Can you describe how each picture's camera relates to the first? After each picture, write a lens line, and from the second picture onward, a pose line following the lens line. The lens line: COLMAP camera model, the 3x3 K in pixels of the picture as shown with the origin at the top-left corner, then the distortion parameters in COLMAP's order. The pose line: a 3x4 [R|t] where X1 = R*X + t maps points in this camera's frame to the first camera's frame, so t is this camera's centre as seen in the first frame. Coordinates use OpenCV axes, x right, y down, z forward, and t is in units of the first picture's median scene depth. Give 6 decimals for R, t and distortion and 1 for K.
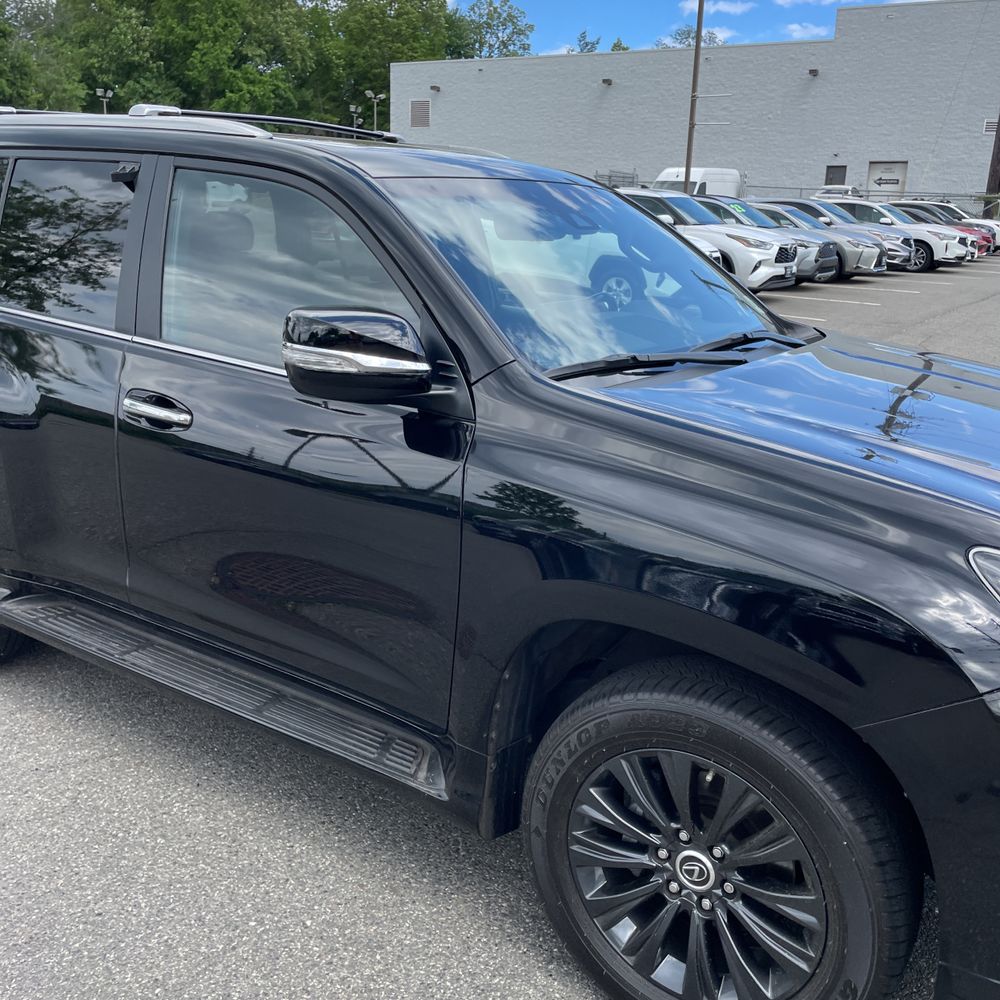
lens RADIAL K [[1022.2, 0, 500.0], [0, 1022.2, 500.0], [0, 0, 1]] dist [0.108617, -0.136647]
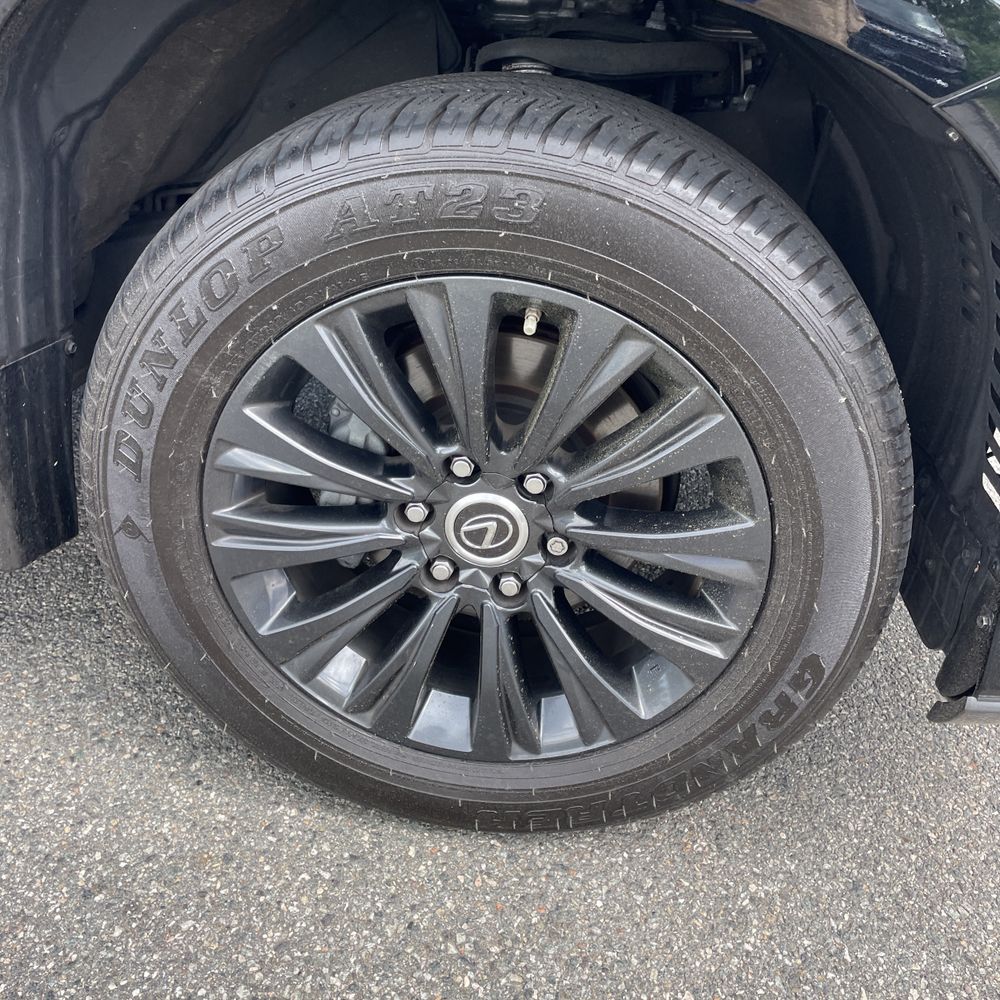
lens RADIAL K [[984.8, 0, 519.3], [0, 984.8, 479.7], [0, 0, 1]] dist [0.078813, -0.116734]
pose [[0.880019, -0.184208, 0.437760, 0.000260], [0.056680, 0.955867, 0.288282, 0.195624], [-0.471544, -0.228881, 0.851622, 0.584900]]
